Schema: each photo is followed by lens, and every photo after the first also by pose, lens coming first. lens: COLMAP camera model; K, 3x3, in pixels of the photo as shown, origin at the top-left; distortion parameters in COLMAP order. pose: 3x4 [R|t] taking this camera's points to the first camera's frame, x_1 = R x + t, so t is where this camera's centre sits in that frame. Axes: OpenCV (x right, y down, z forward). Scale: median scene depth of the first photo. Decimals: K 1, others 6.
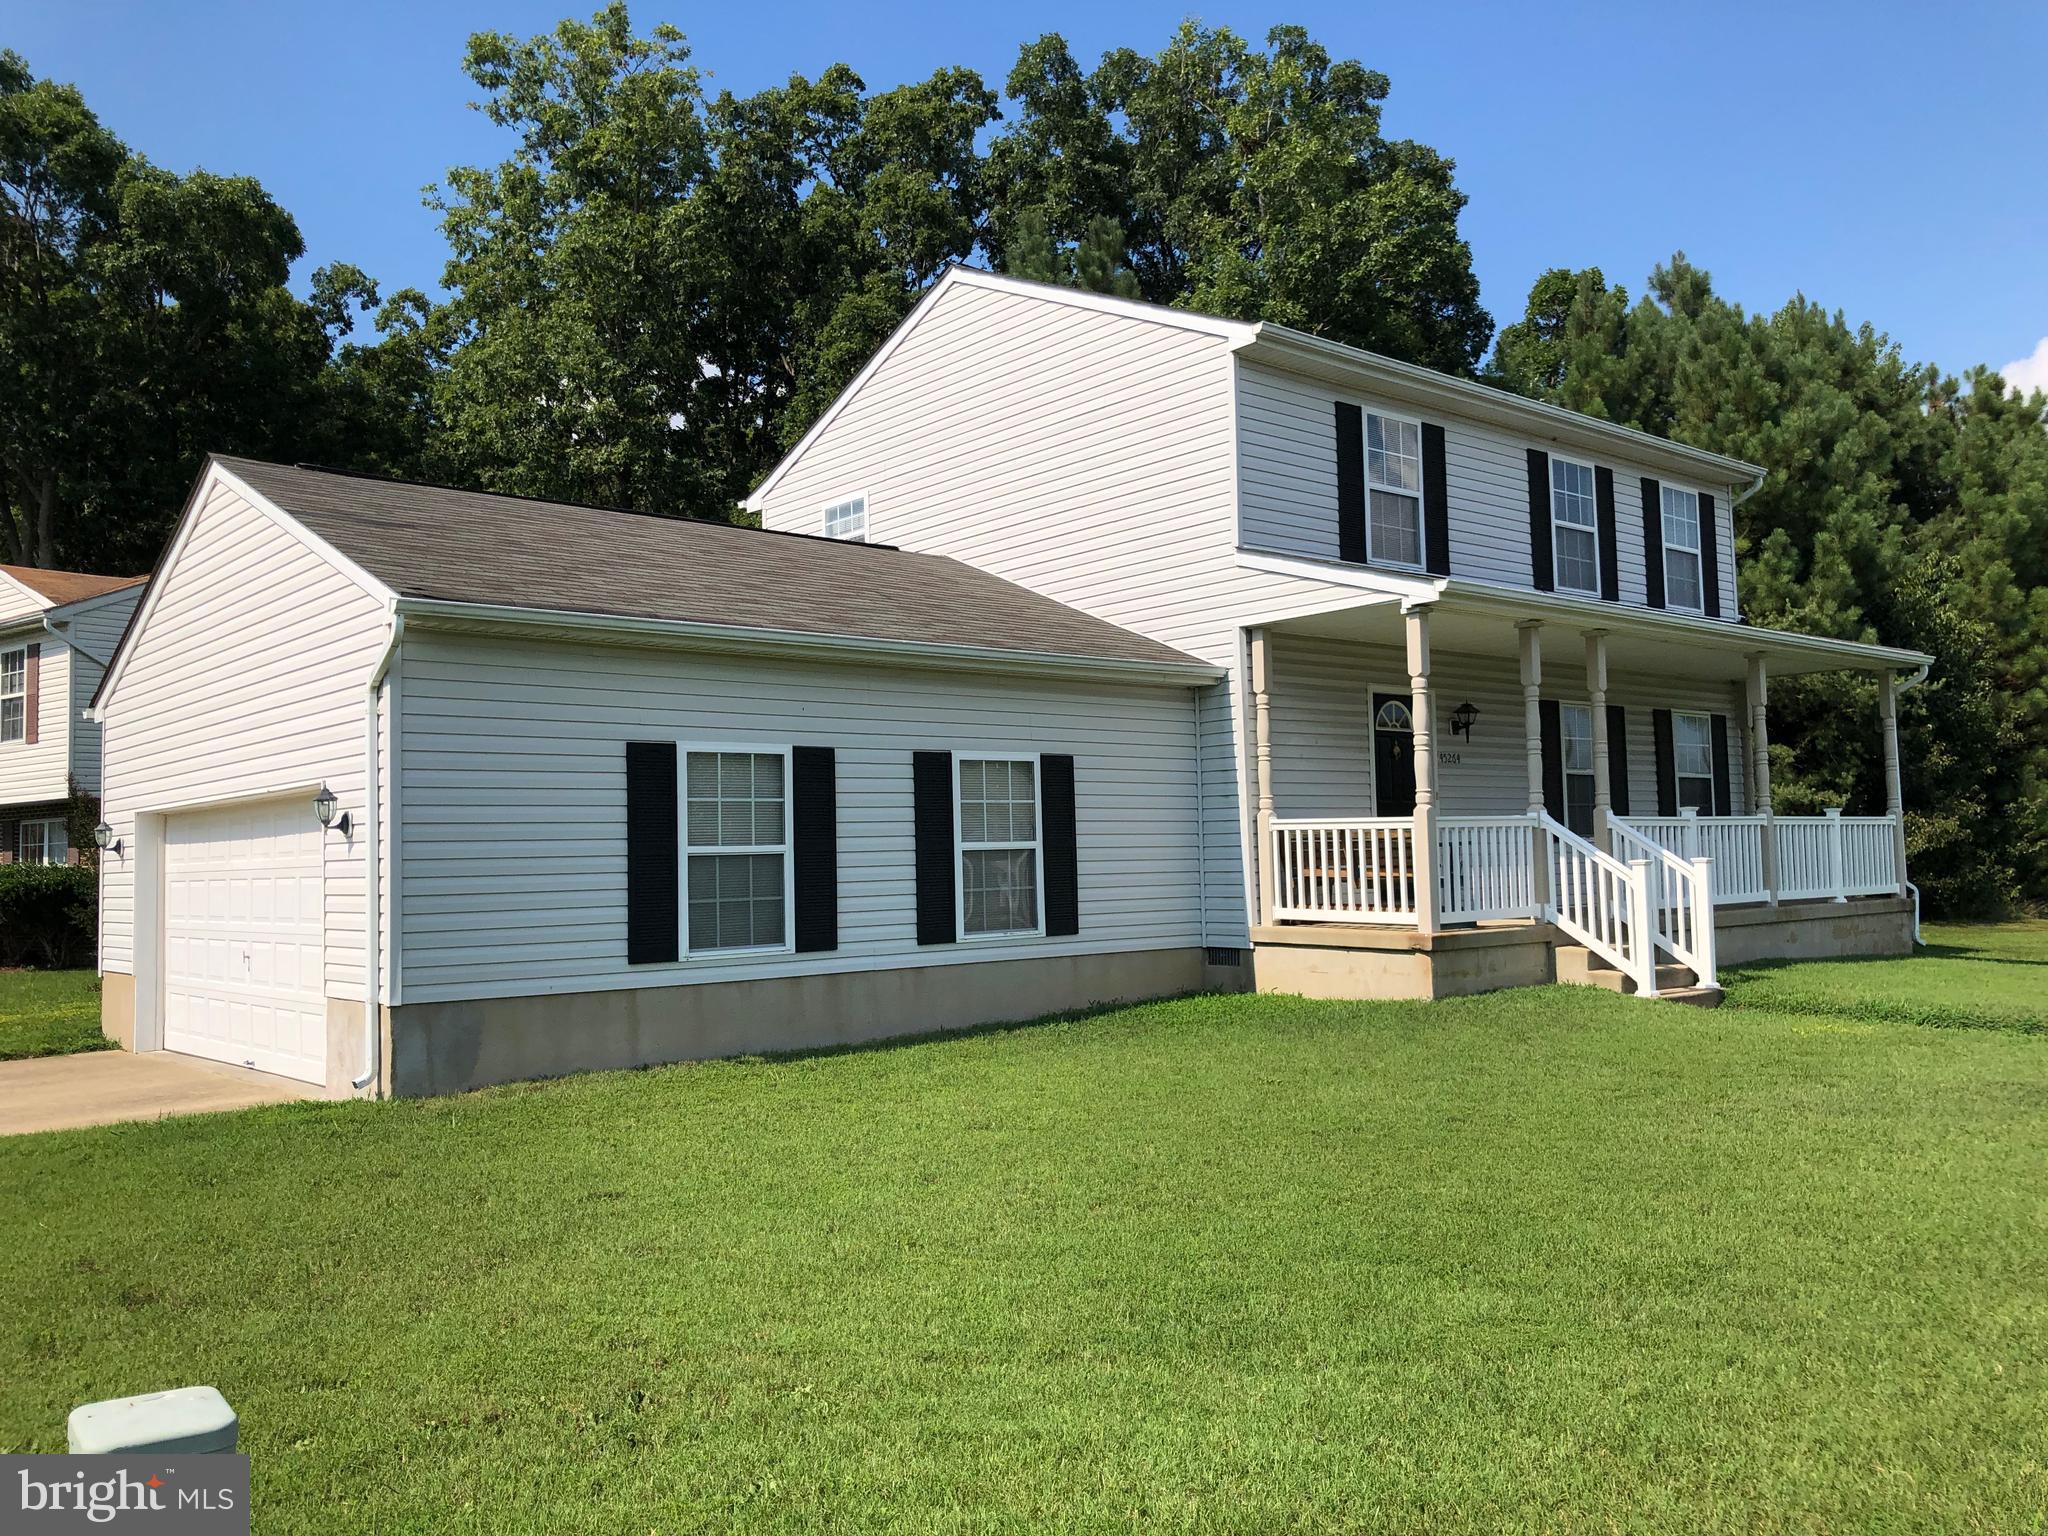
lens RADIAL K [[1689.1, 0, 1021.9], [0, 1689.1, 766.0], [0, 0, 1]] dist [0.039575, -0.038534]
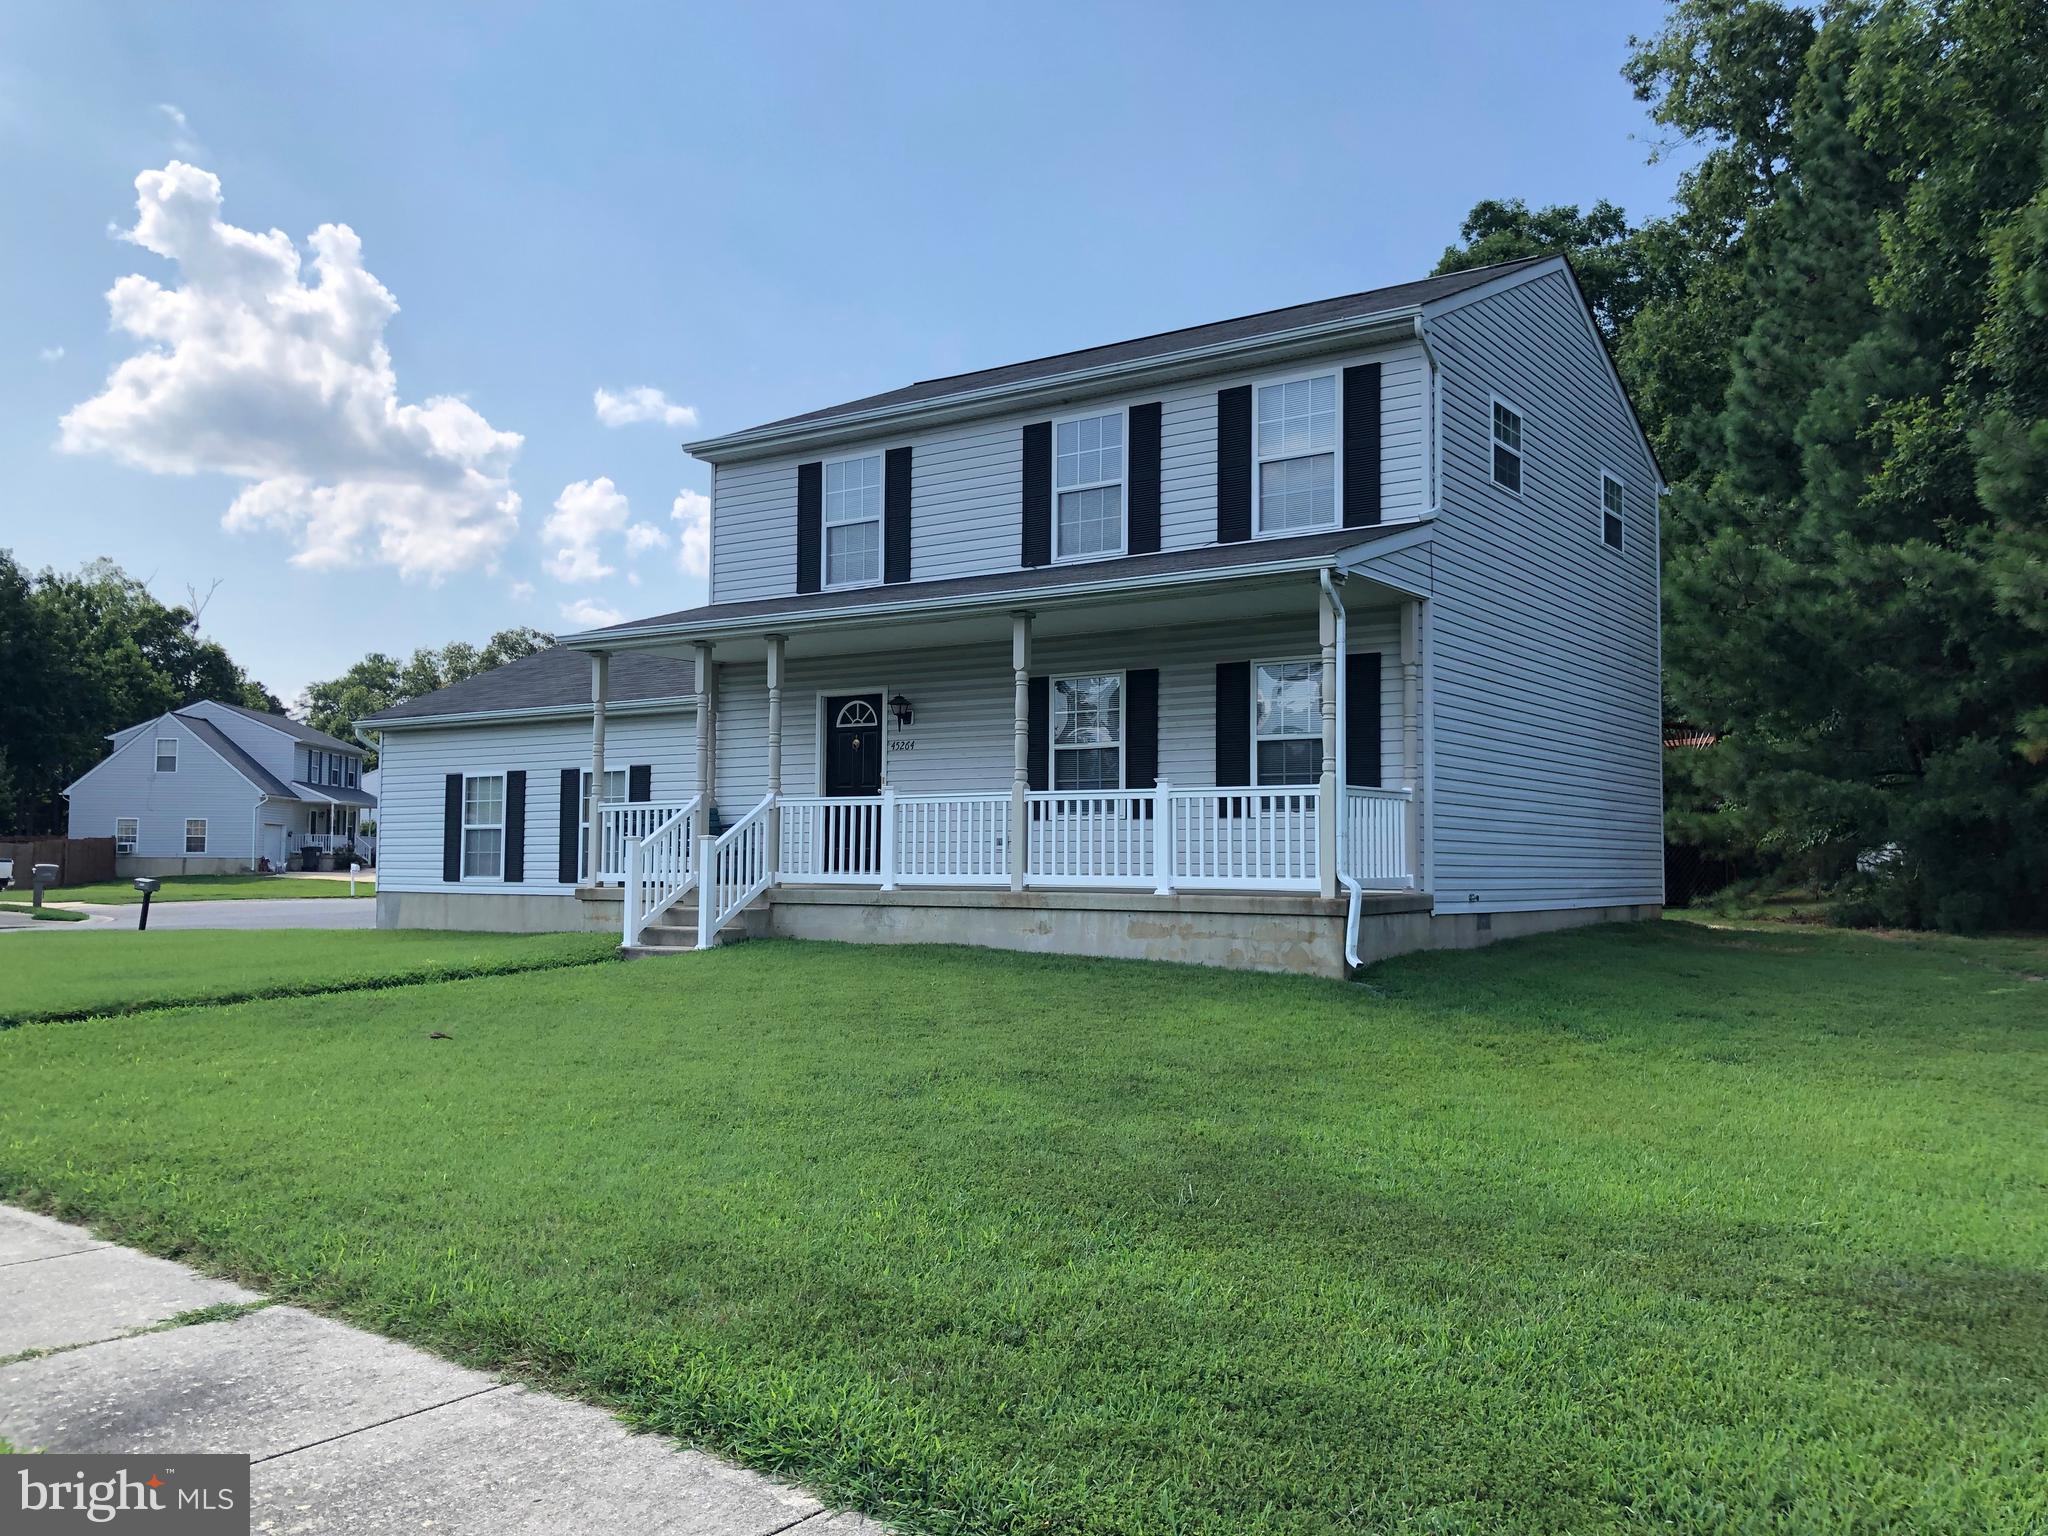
lens RADIAL K [[1689.1, 0, 1025.0], [0, 1689.1, 769.0], [0, 0, 1]] dist [0.039575, -0.038534]
pose [[0.266274, -0.029264, -0.963453, 1.370762], [0.046670, 0.998758, -0.017438, 0.034415], [0.962767, -0.040321, 0.267310, 0.798724]]
